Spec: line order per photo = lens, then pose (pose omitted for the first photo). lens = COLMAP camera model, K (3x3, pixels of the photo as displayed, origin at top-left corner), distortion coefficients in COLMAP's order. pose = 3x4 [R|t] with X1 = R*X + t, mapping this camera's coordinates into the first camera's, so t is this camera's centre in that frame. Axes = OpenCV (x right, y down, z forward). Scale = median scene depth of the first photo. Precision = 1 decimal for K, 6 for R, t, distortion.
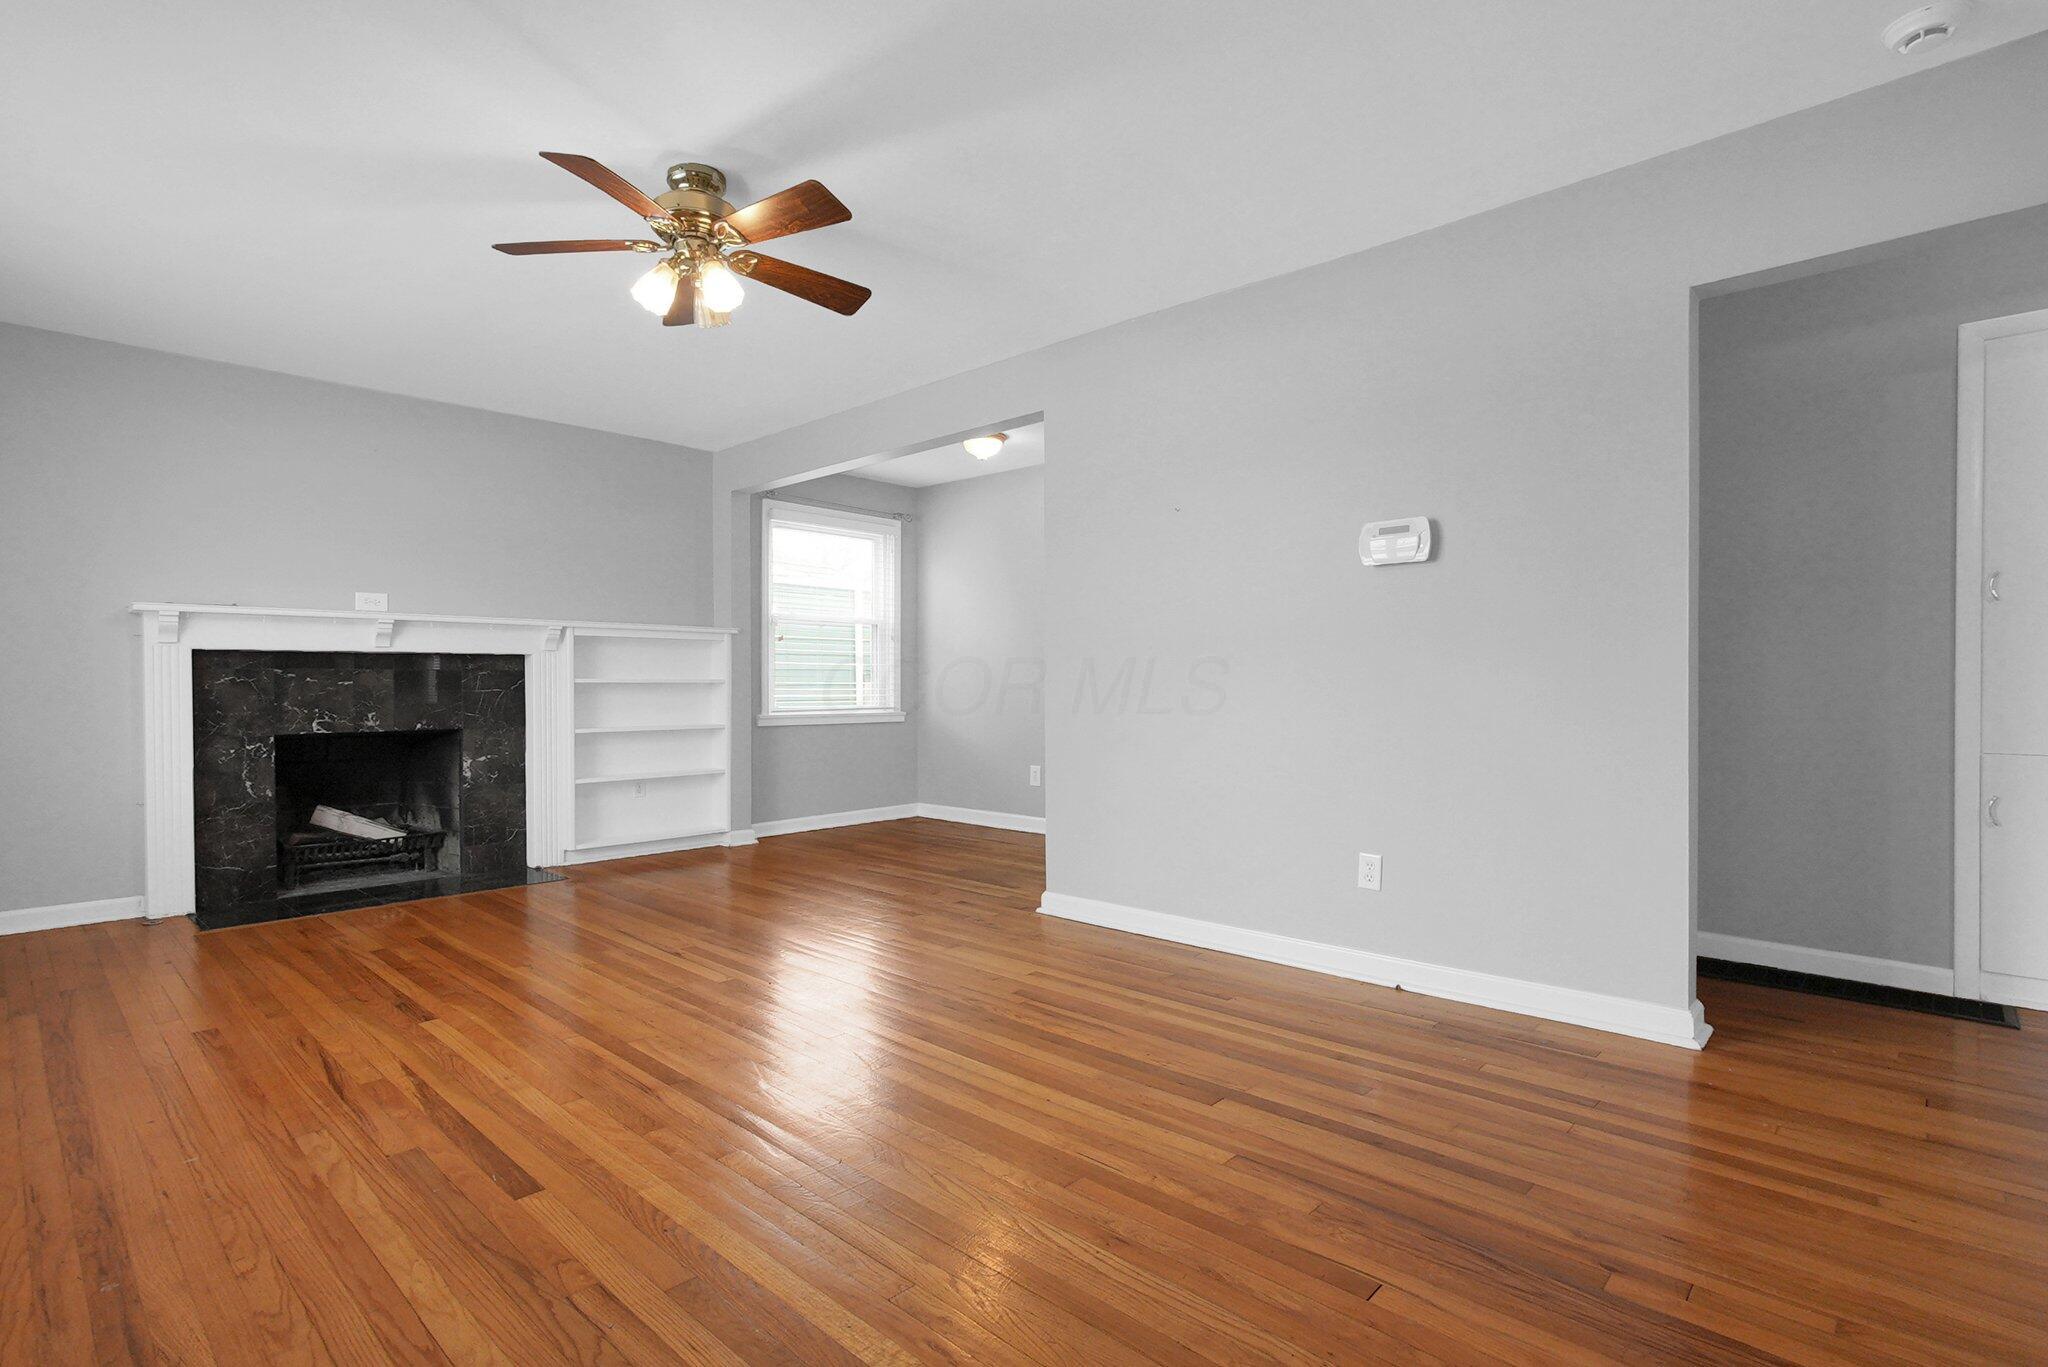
lens RADIAL K [[972.1, 0, 992.5], [0, 972.1, 685.7], [0, 0, 1]] dist [-0.016217, 0.009709]
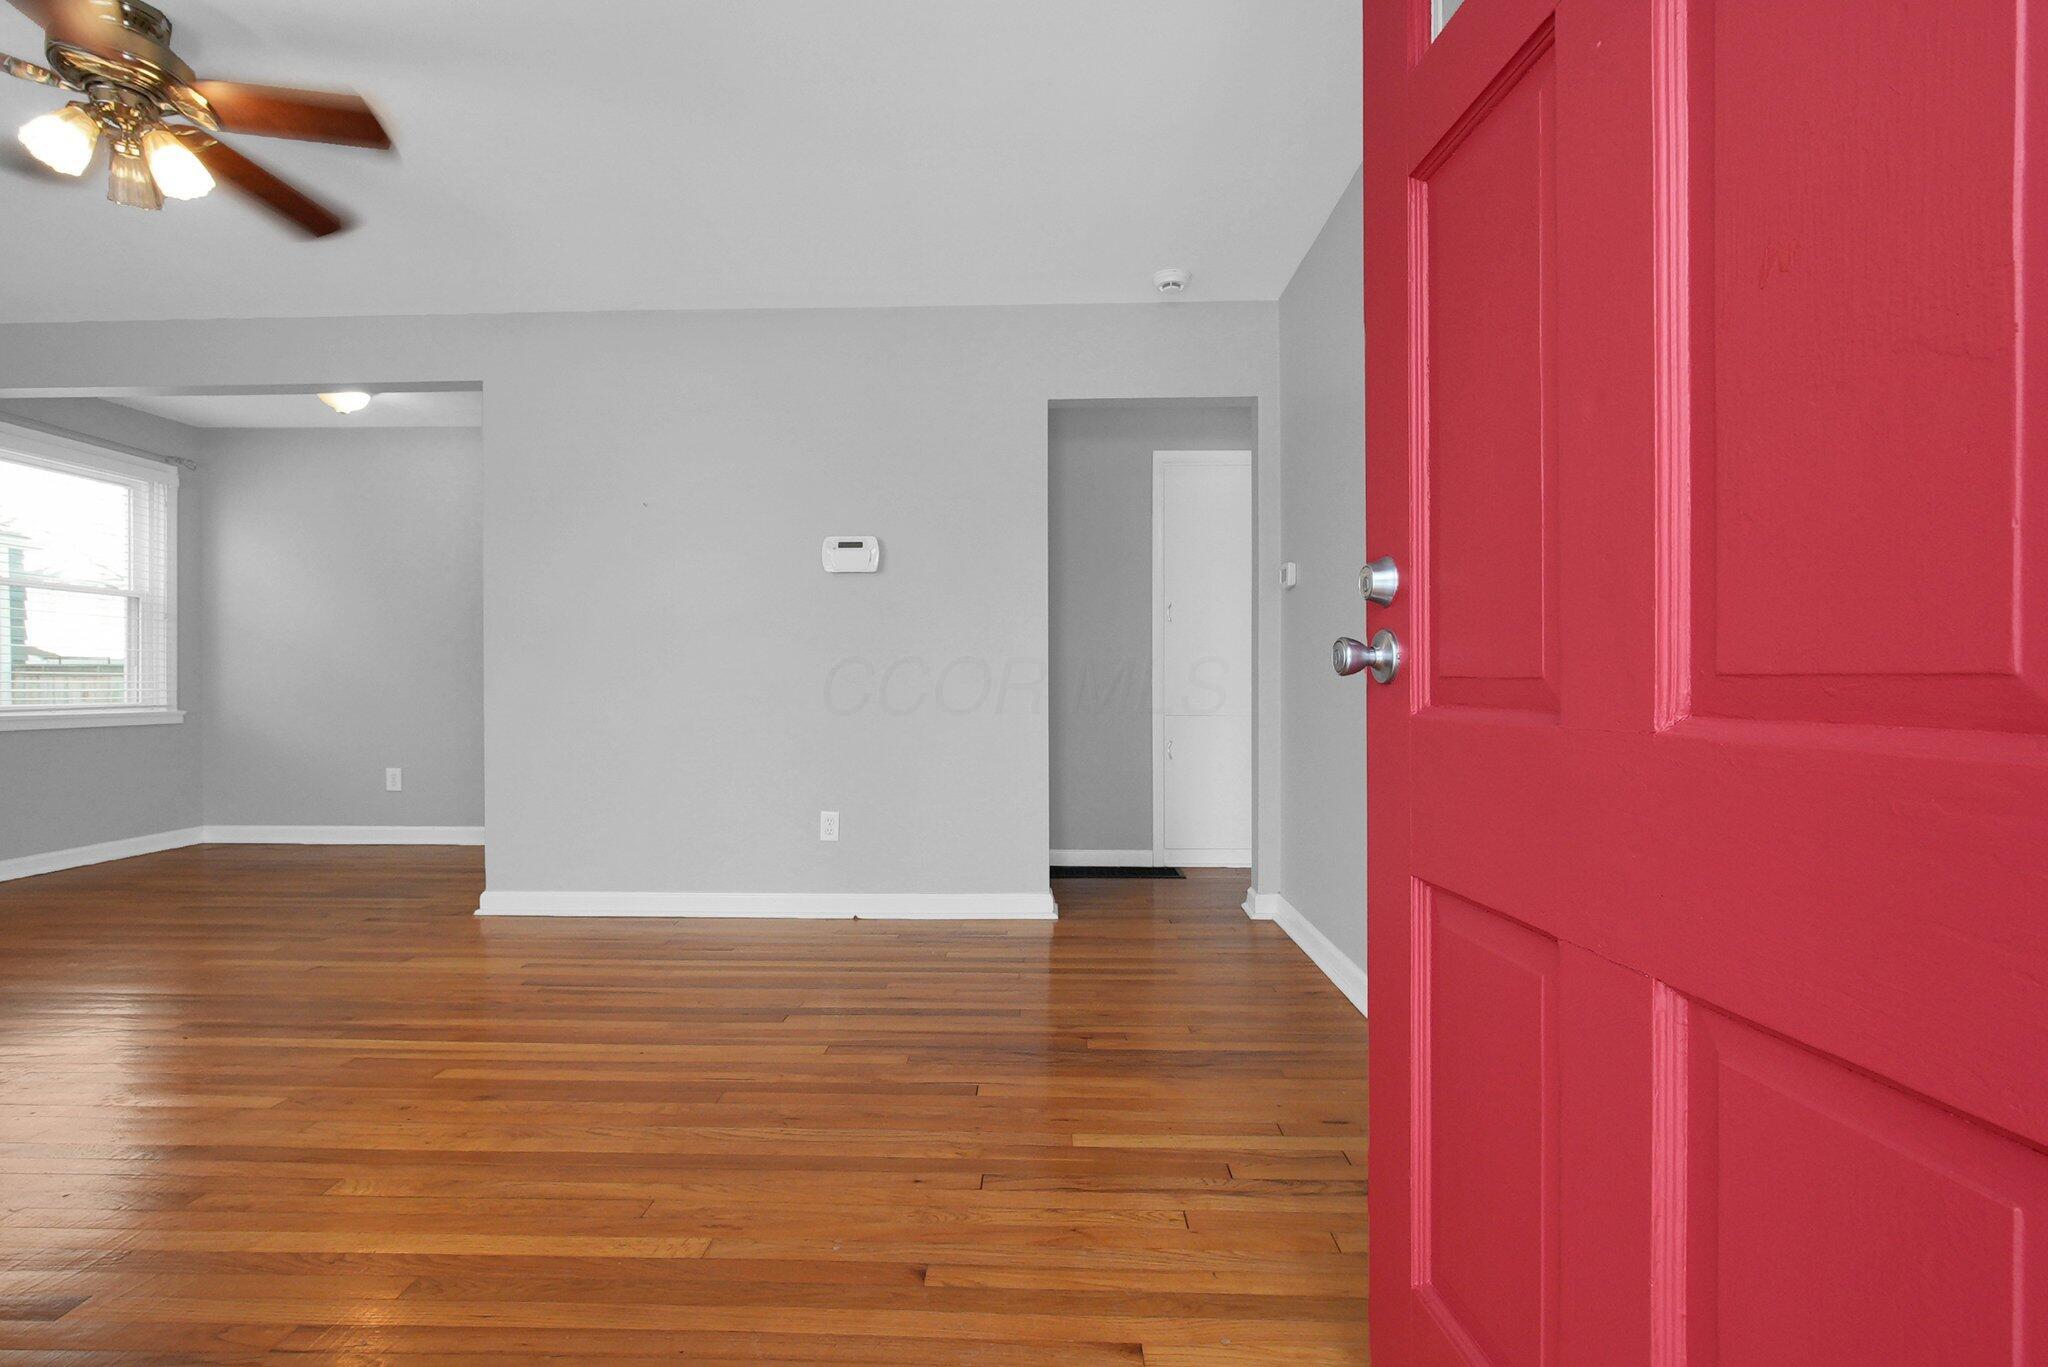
lens RADIAL K [[972.1, 0, 992.5], [0, 972.1, 685.7], [0, 0, 1]] dist [-0.016217, 0.009709]
pose [[0.751795, -0.002033, 0.659393, -0.288274], [0.002238, 0.999997, 0.000532, 0.018967], [-0.659393, 0.001075, 0.751798, -0.045945]]
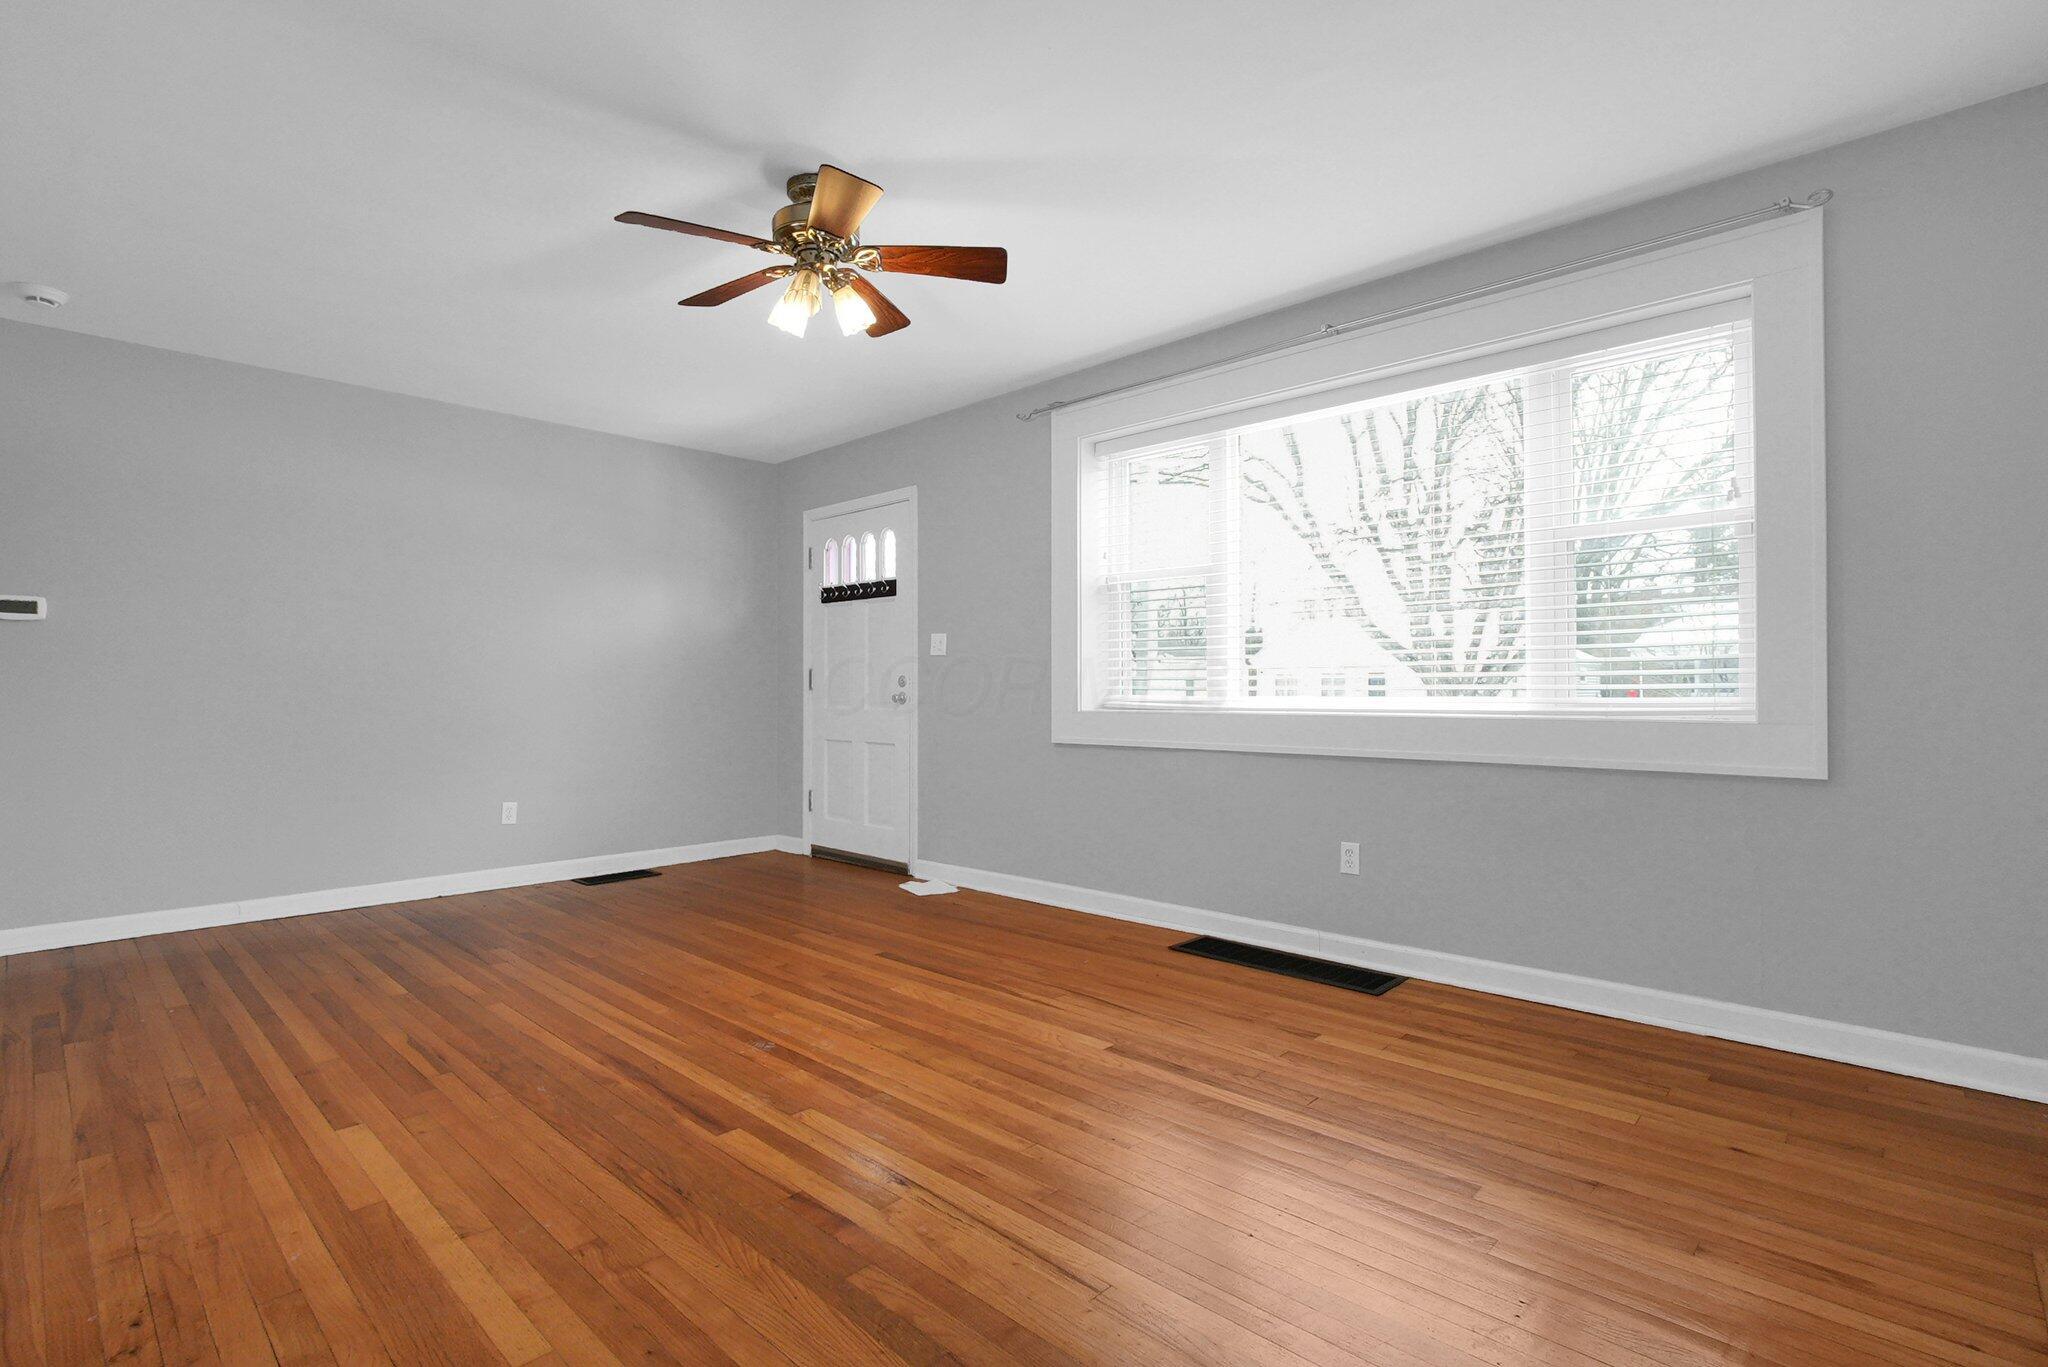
lens RADIAL K [[972.1, 0, 992.5], [0, 972.1, 685.7], [0, 0, 1]] dist [-0.016217, 0.009709]
pose [[-0.999877, 0.006262, 0.014372, -0.486405], [0.006264, 0.999980, 0.000134, -0.006853], [-0.014370, 0.000224, -0.999897, 1.946896]]
